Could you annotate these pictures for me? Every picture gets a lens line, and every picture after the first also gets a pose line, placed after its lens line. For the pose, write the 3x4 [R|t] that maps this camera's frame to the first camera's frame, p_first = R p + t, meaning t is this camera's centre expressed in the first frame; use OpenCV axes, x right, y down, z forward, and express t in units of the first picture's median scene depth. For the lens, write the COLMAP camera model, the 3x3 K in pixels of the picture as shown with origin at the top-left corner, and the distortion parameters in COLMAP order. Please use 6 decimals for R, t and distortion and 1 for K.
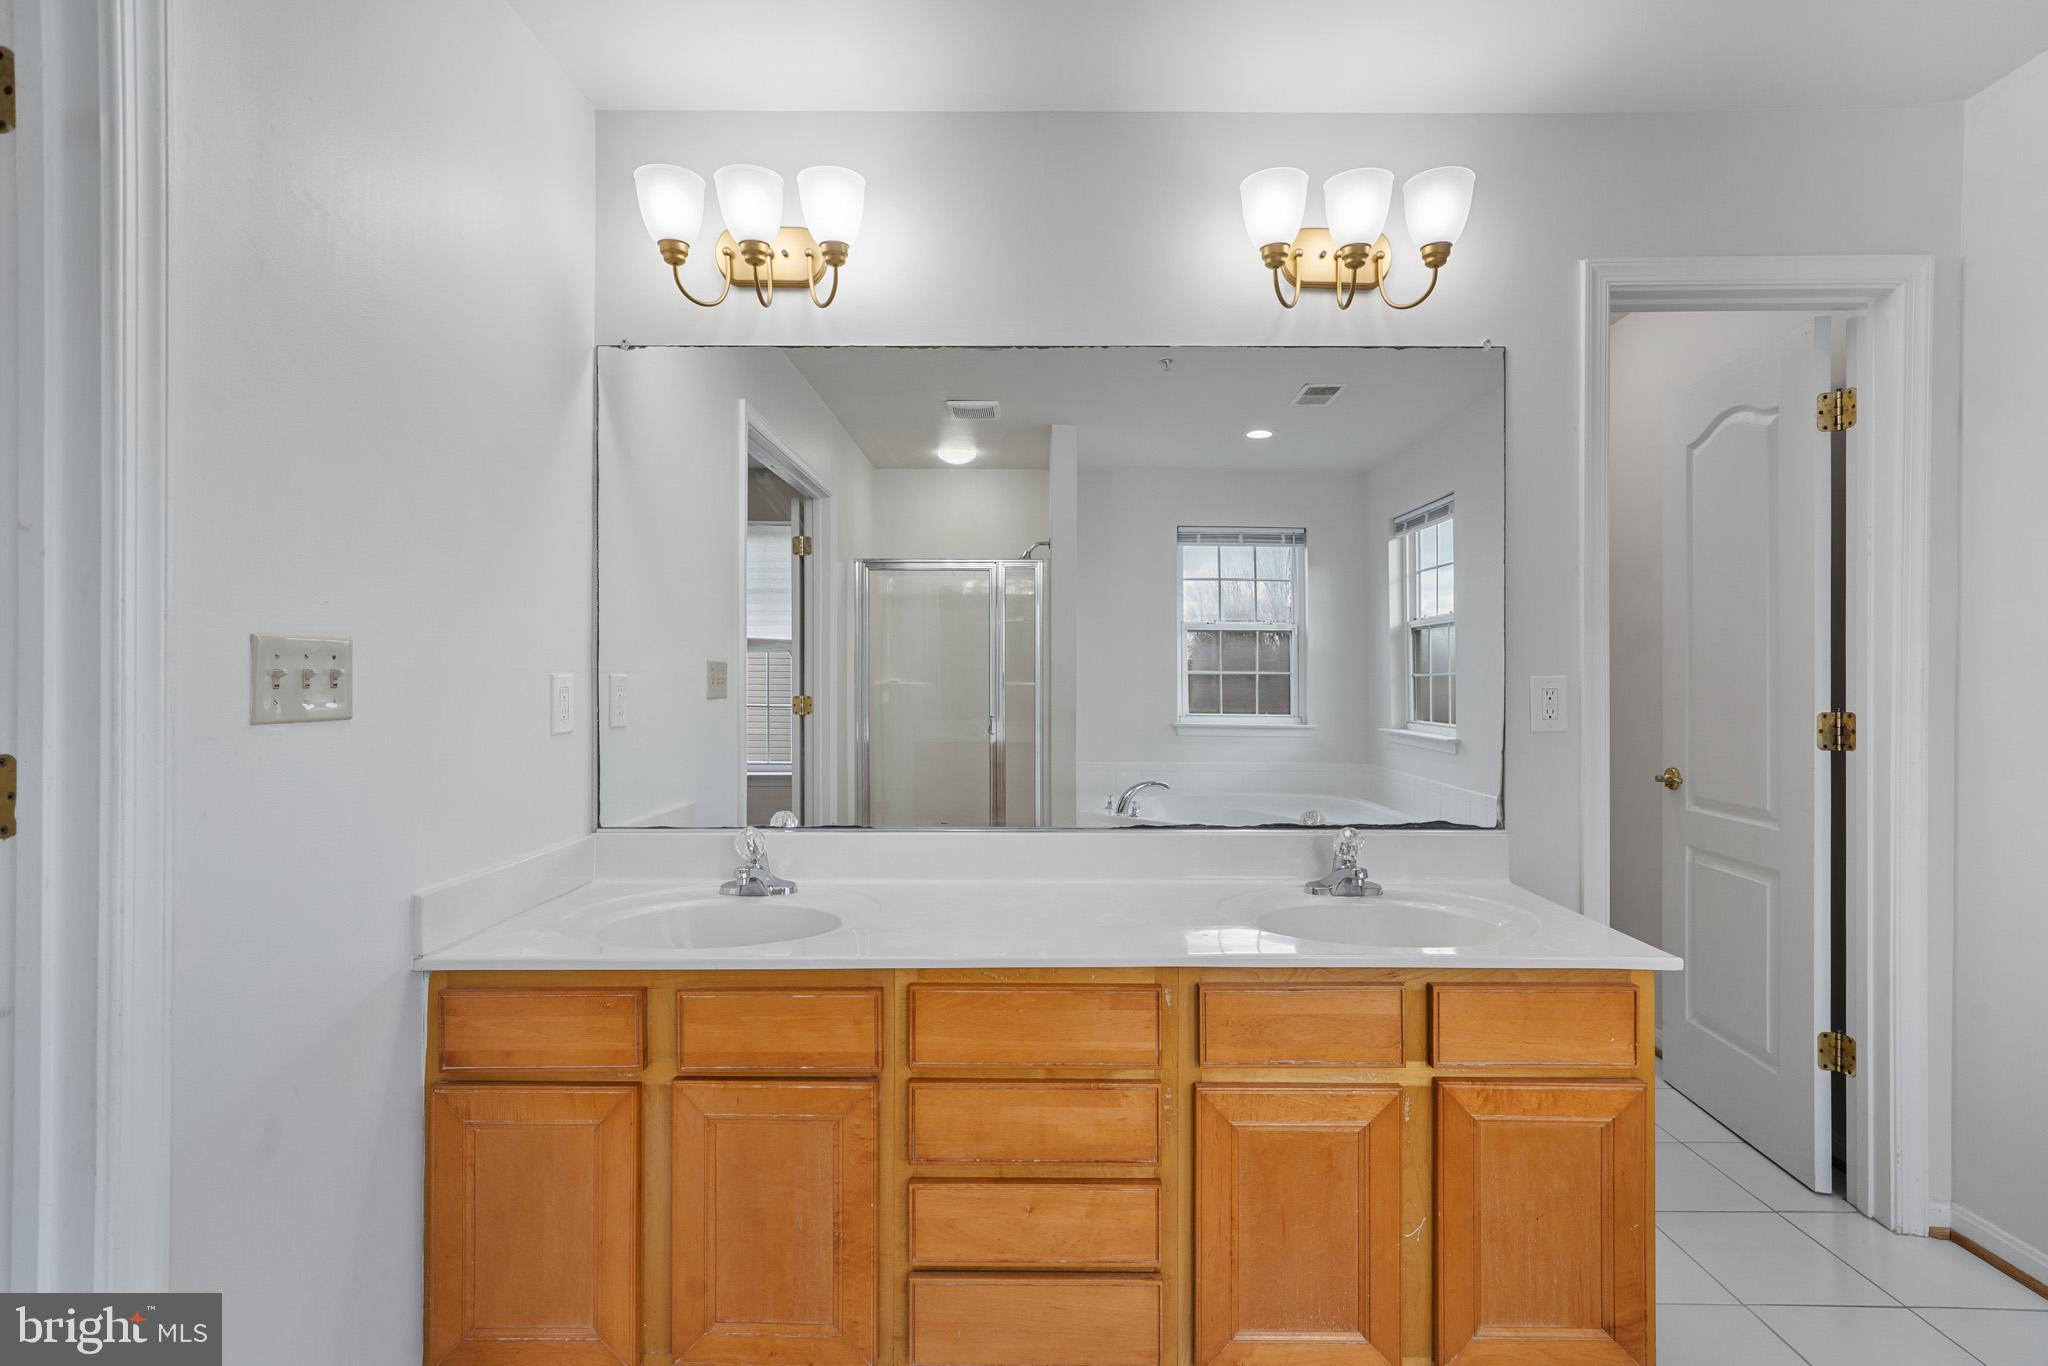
lens RADIAL K [[906.6, 0, 1024.0], [0, 906.6, 683.0], [0, 0, 1]] dist [0.002459, 0.000688]
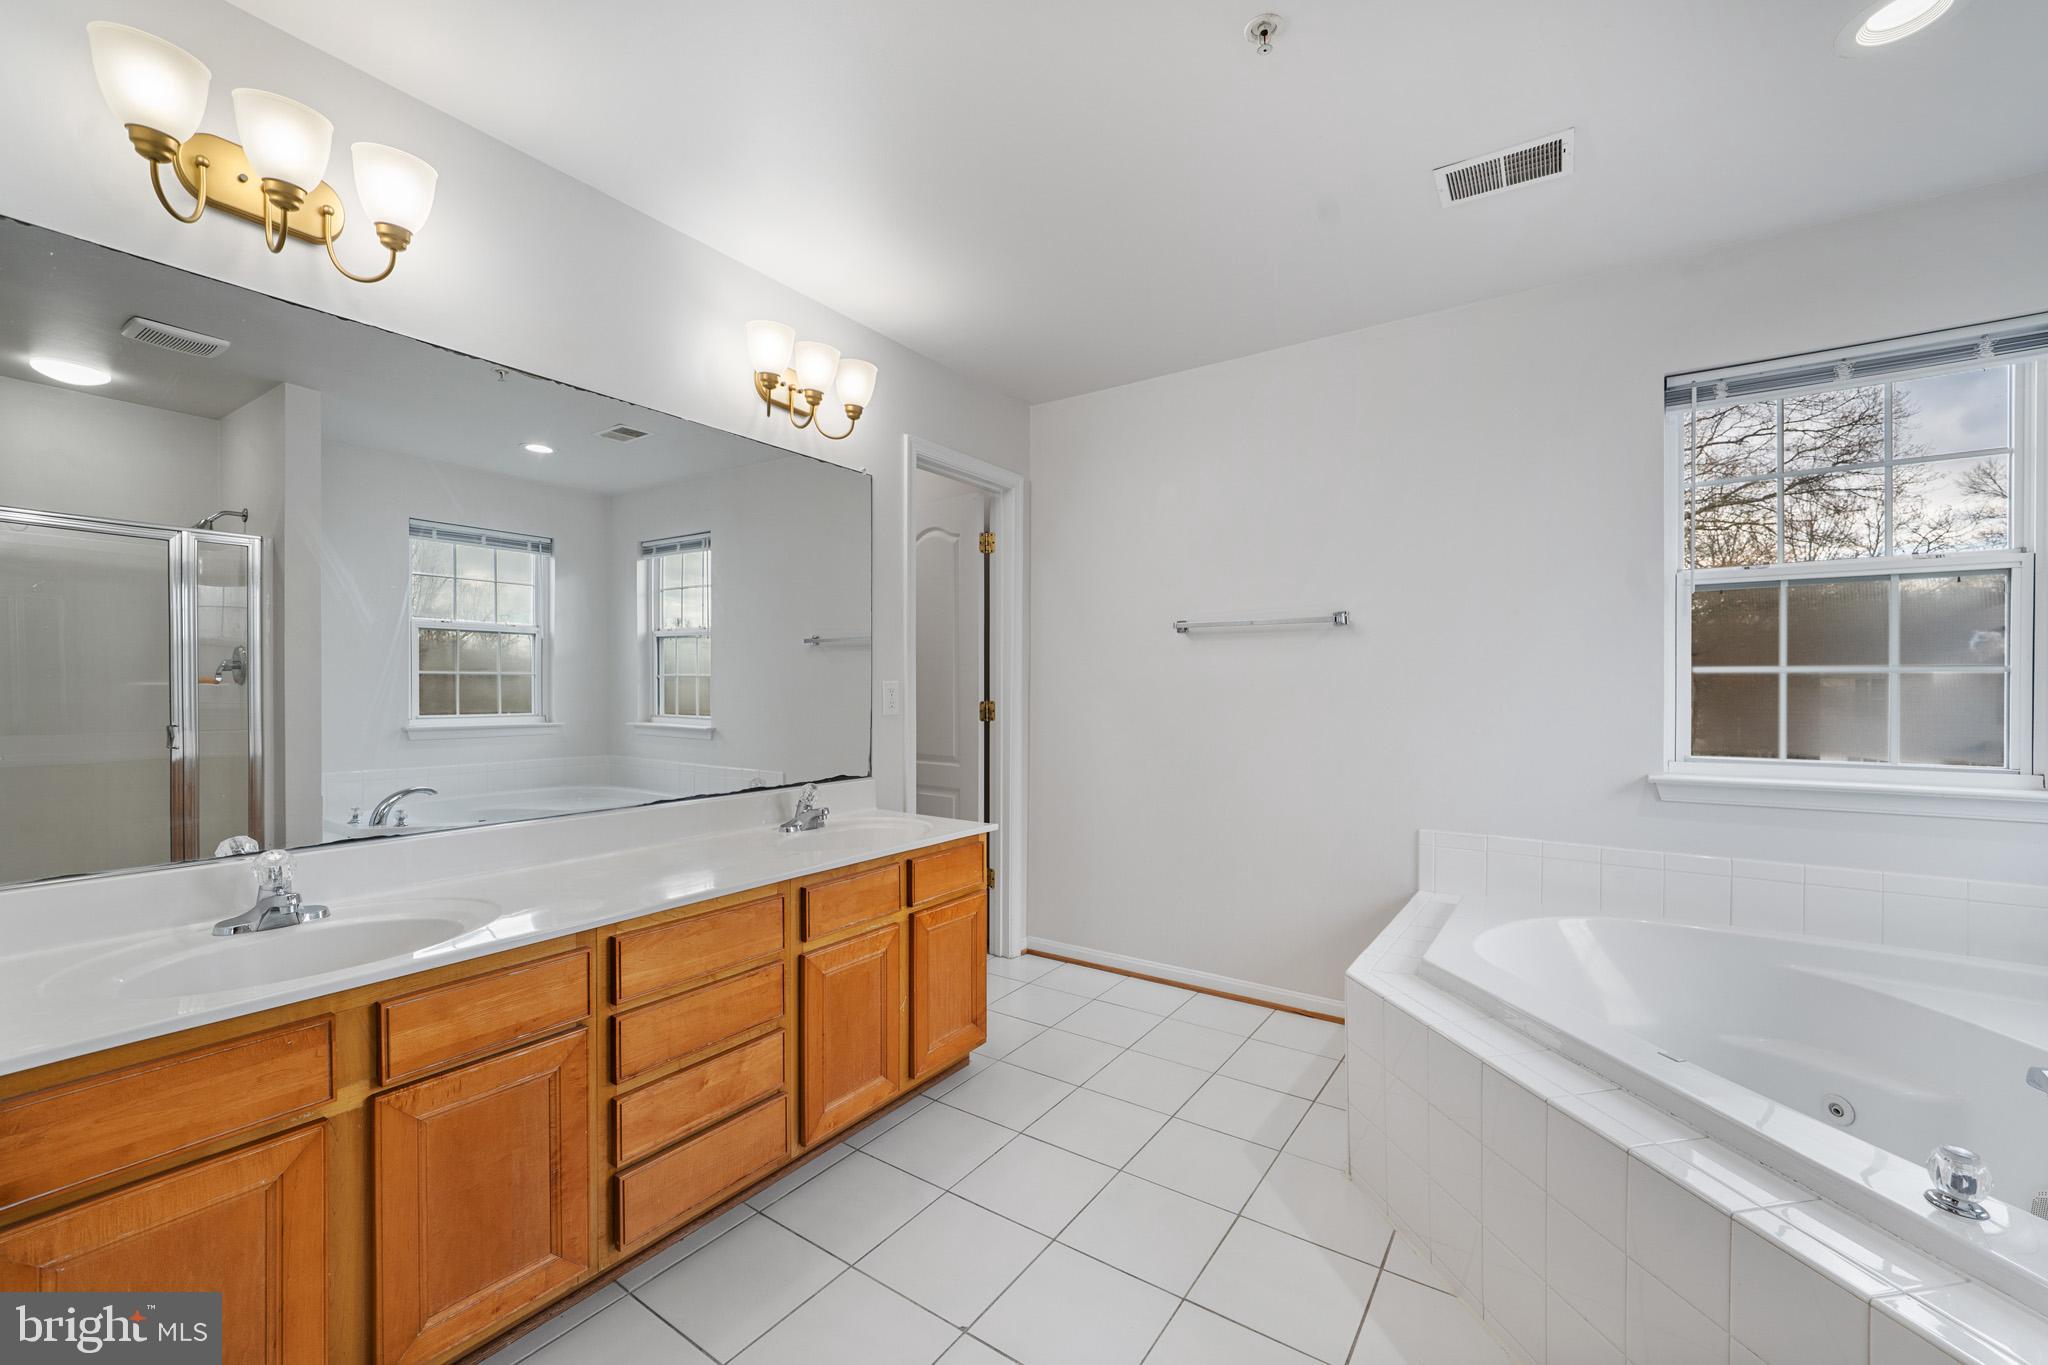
lens RADIAL K [[829.3, 0, 1032.7], [0, 829.3, 687.5], [0, 0, 1]] dist [0.000800, 0.000278]
pose [[0.551622, -0.000703, 0.834094, -0.546265], [-0.003970, 0.999986, 0.003468, -0.002036], [-0.834085, -0.005224, 0.551612, -0.048113]]
